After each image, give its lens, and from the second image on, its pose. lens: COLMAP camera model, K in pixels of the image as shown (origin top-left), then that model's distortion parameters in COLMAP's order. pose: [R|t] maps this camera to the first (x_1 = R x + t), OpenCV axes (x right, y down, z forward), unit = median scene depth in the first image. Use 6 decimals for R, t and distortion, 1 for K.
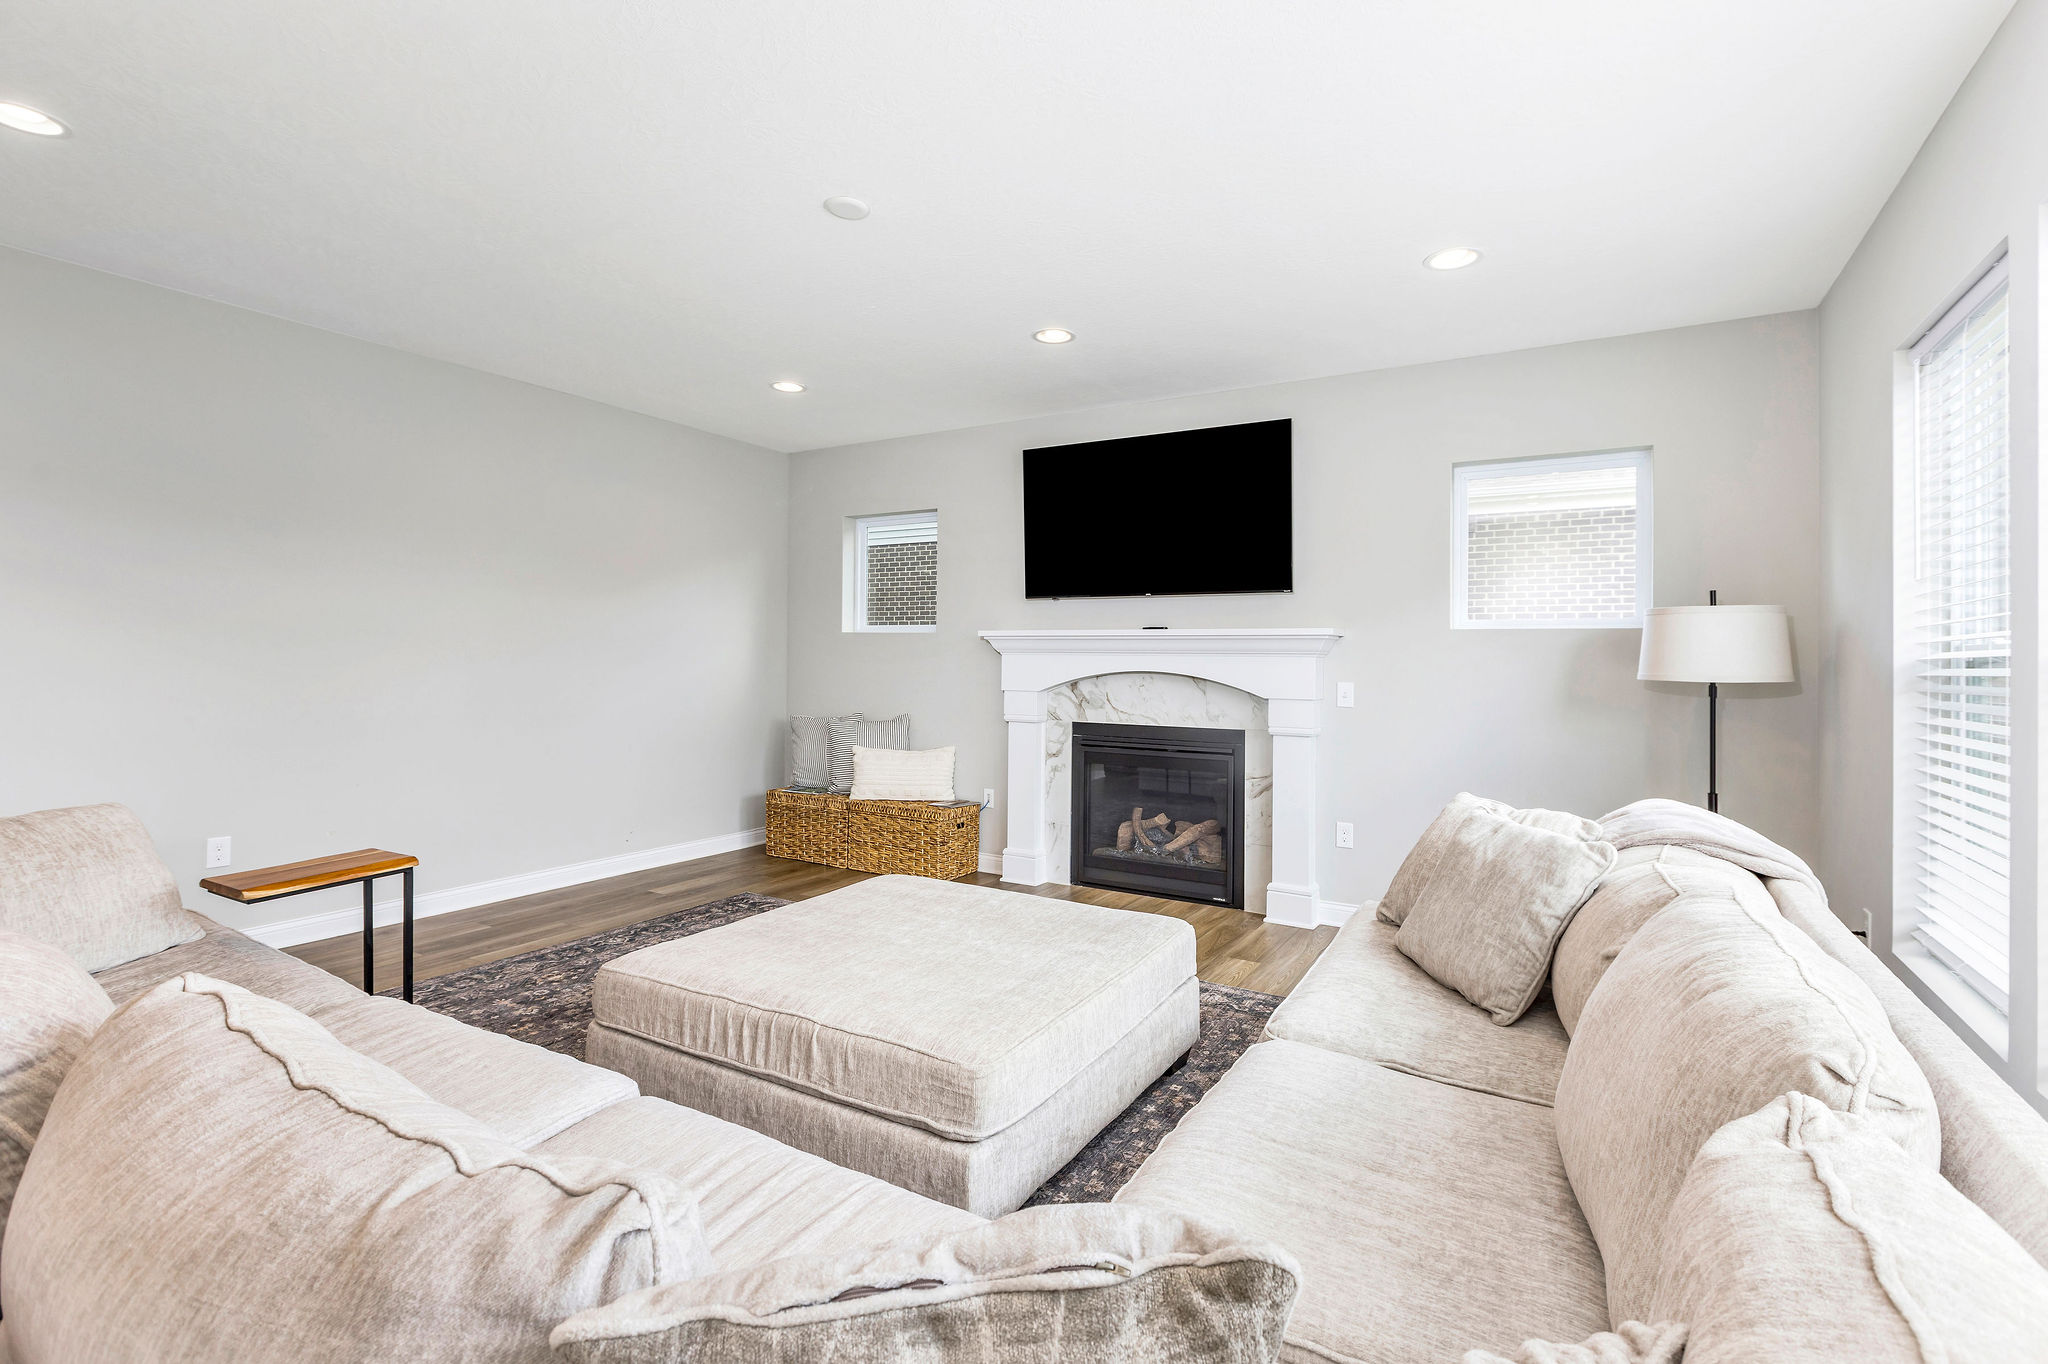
lens RADIAL K [[930.2, 0, 1040.0], [0, 930.2, 646.7], [0, 0, 1]] dist [0.001598, 0.000988]
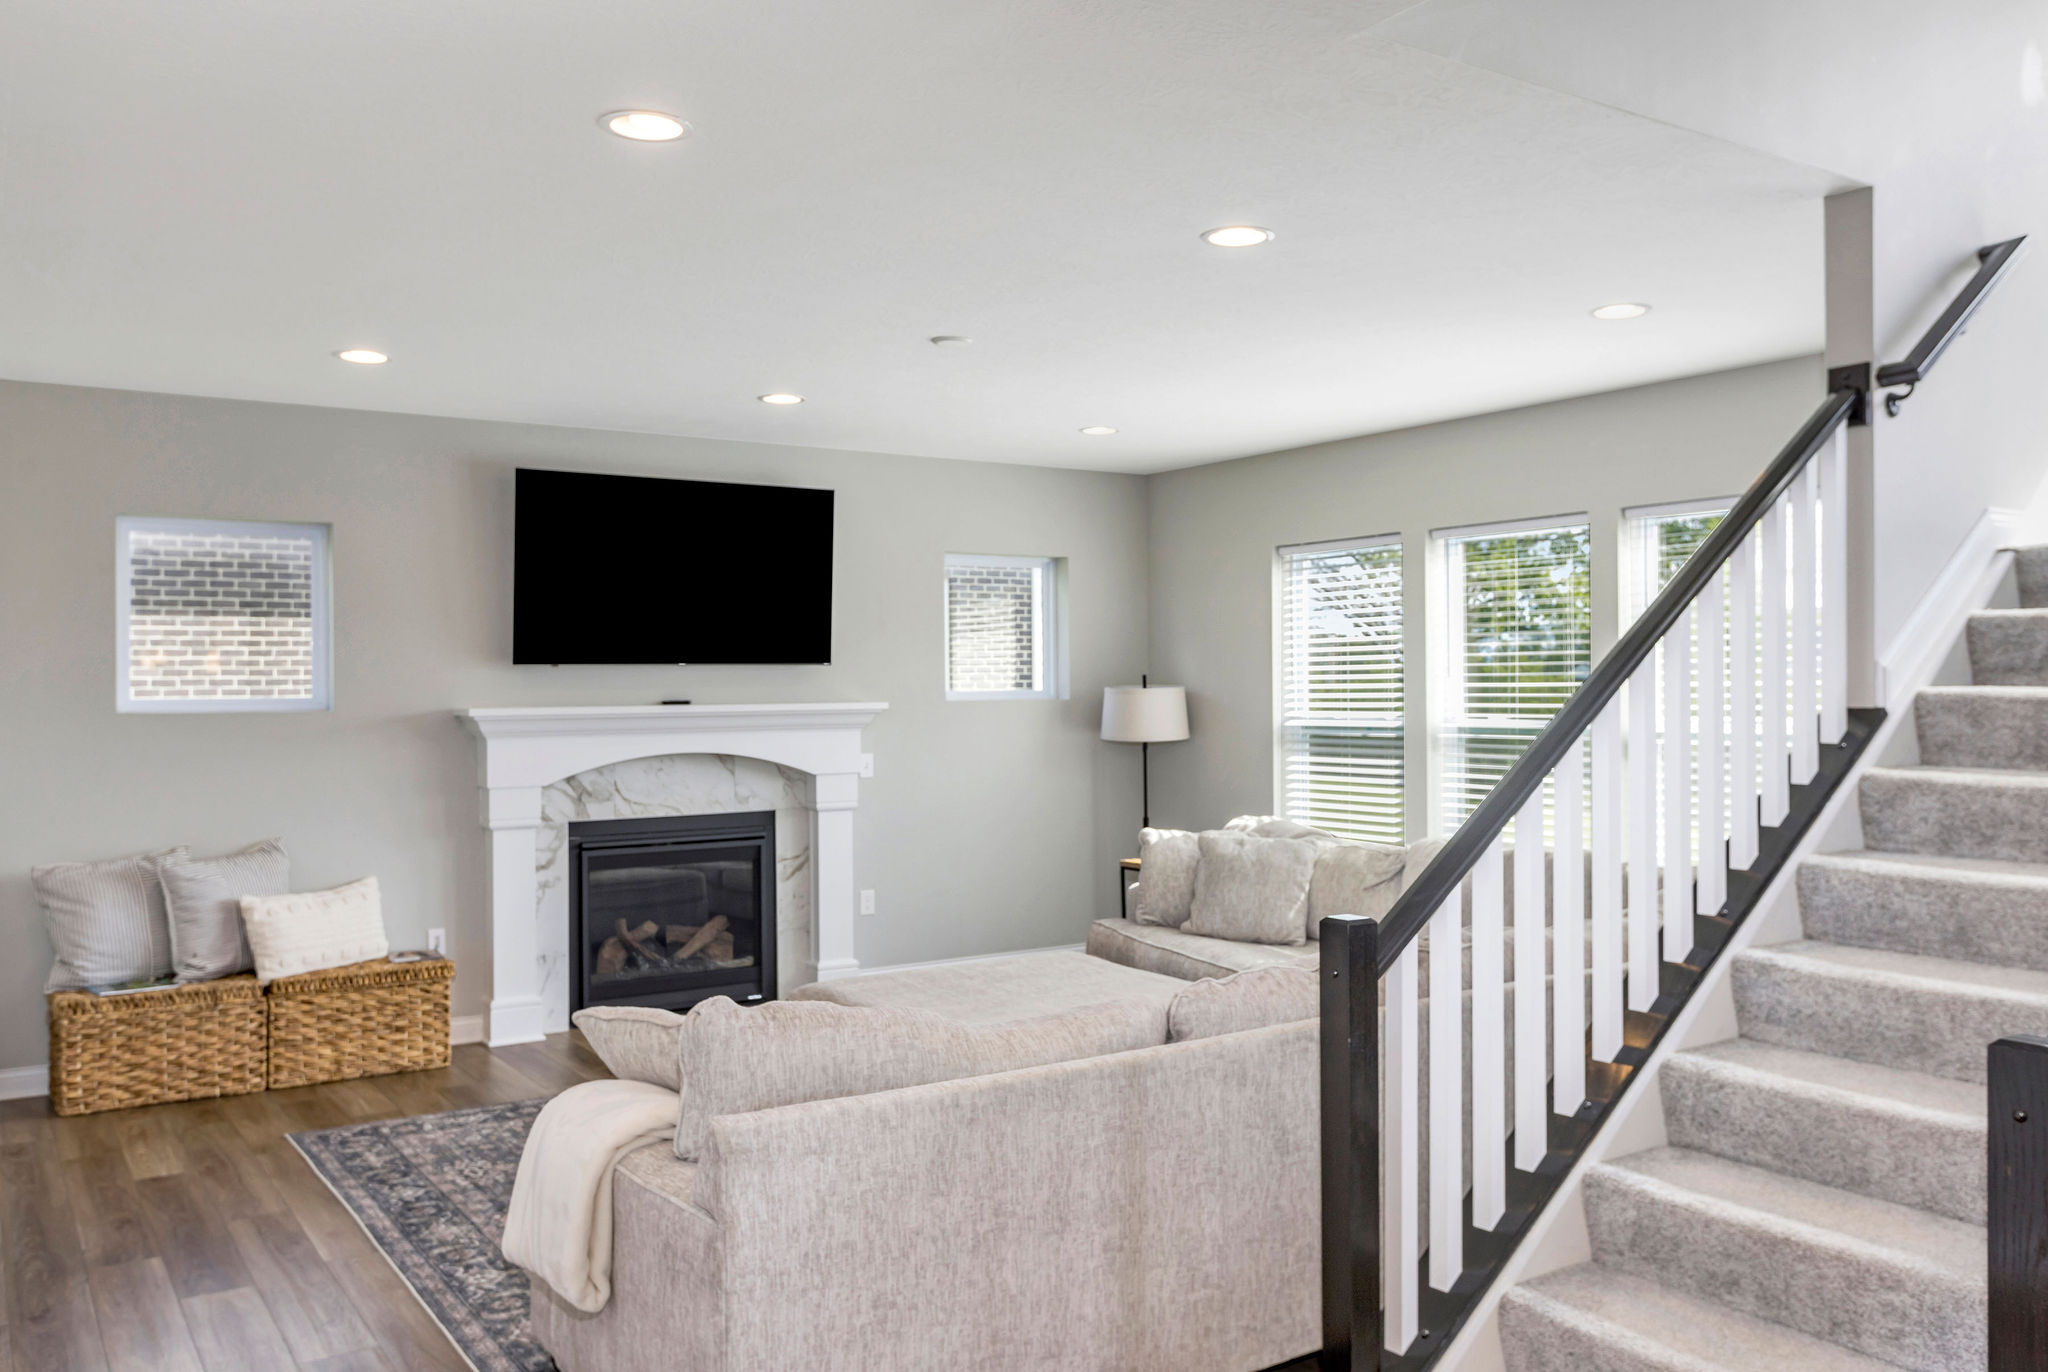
lens RADIAL K [[1569.9, 0, 1016.7], [0, 1569.9, 680.6], [0, 0, 1]] dist [0.010822, -0.015960]
pose [[0.433203, -0.009791, 0.901243, -1.070666], [0.004483, 0.999952, 0.008709, -0.052115], [-0.901285, 0.000268, 0.433226, 0.090985]]
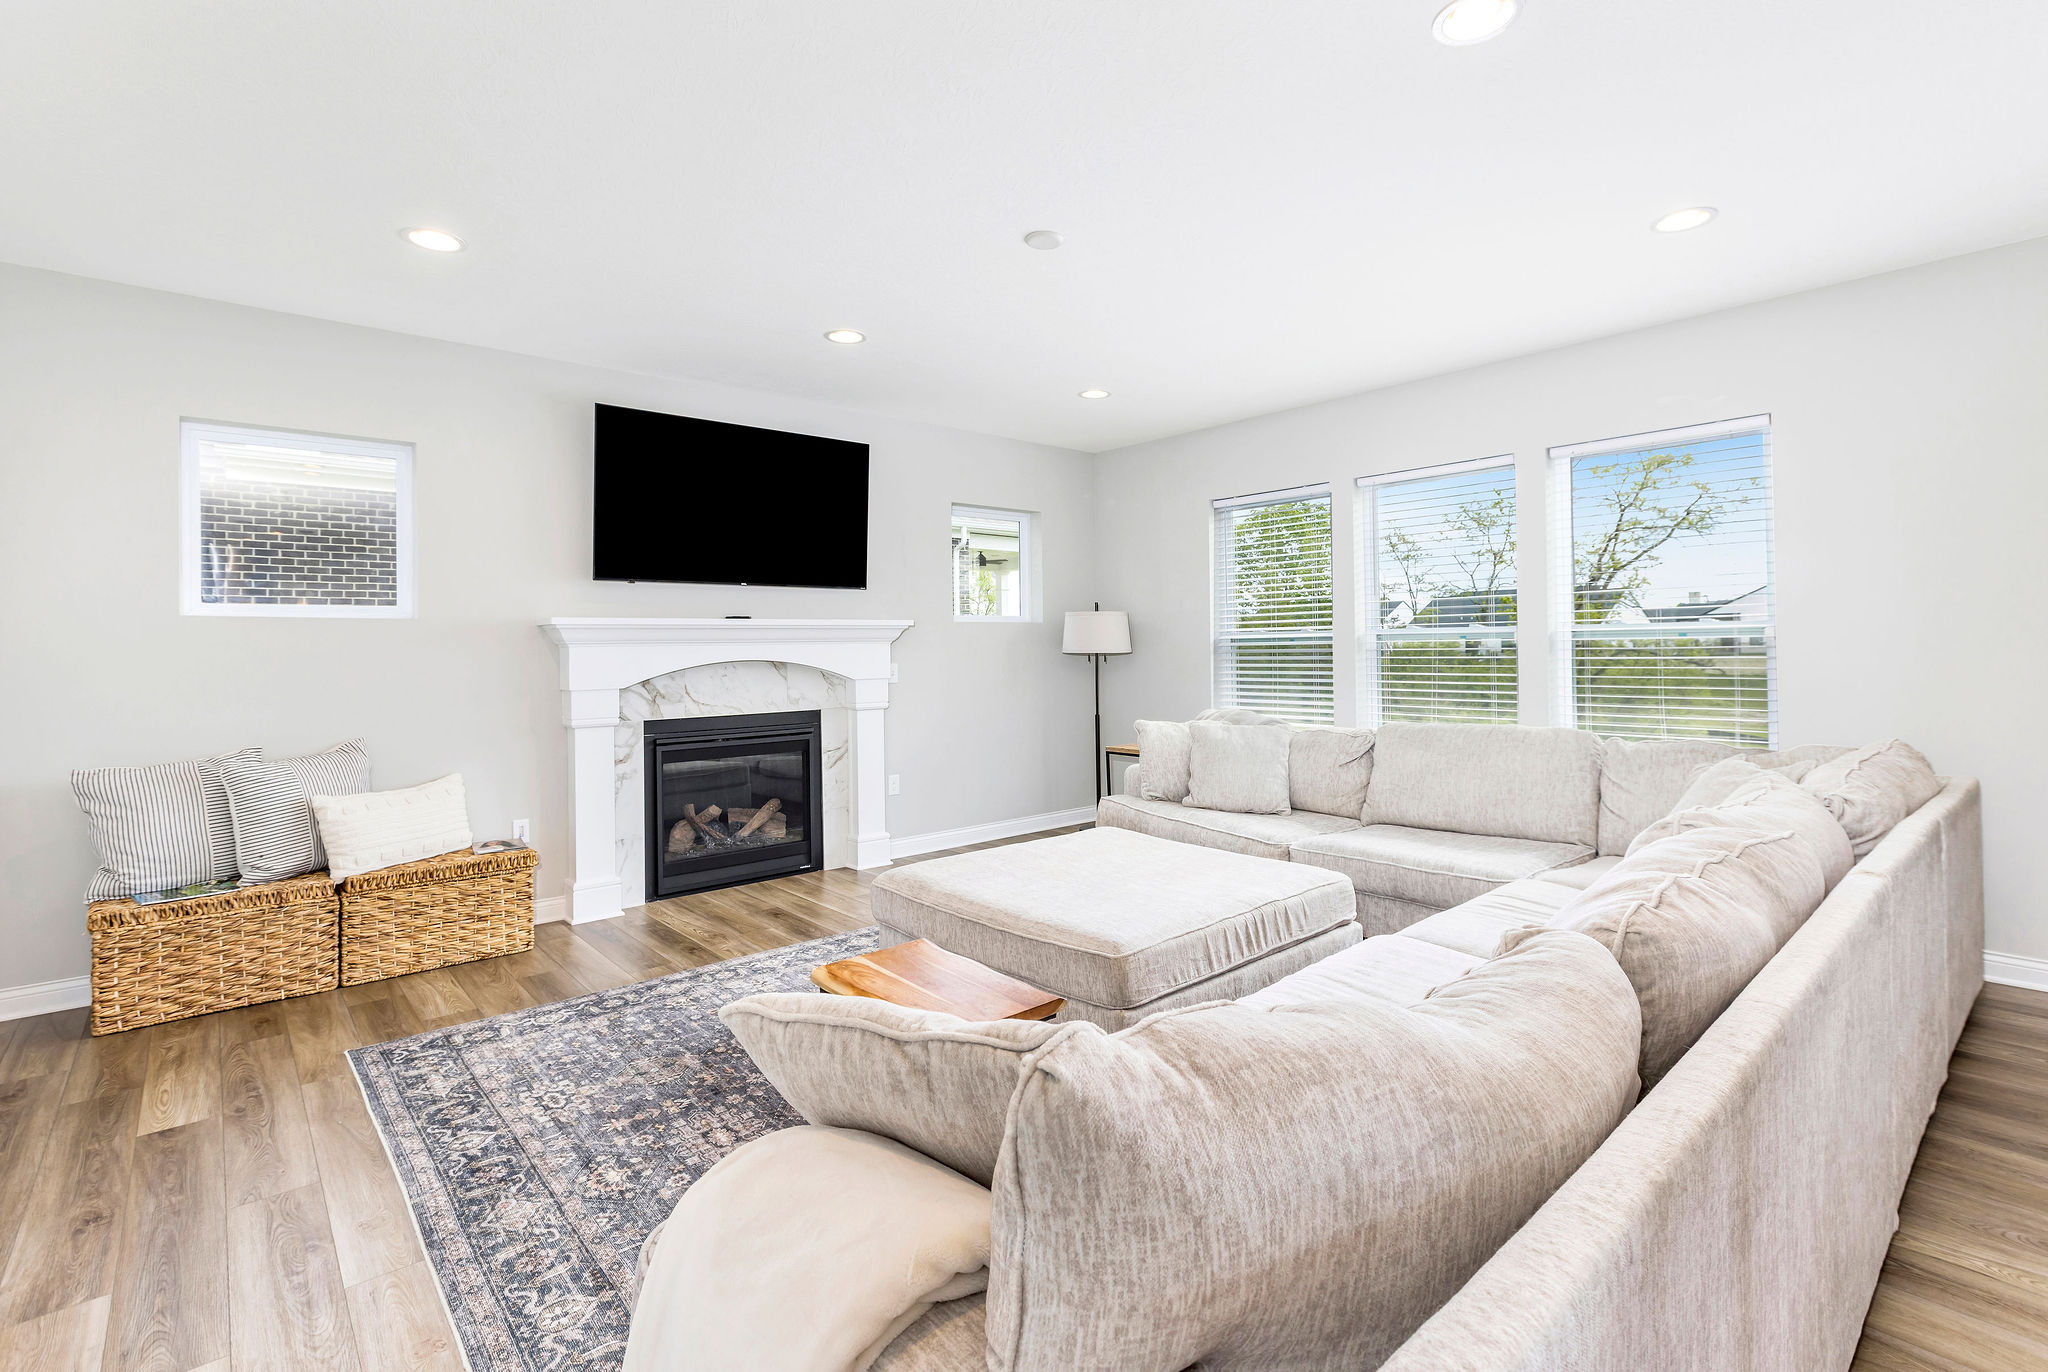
lens RADIAL K [[930.2, 0, 1007.7], [0, 930.2, 639.0], [0, 0, 1]] dist [0.001598, 0.000988]
pose [[0.325949, -0.006753, 0.945363, -0.745925], [0.007811, 0.999960, 0.004450, 0.001314], [-0.945355, 0.005933, 0.325988, 0.408482]]
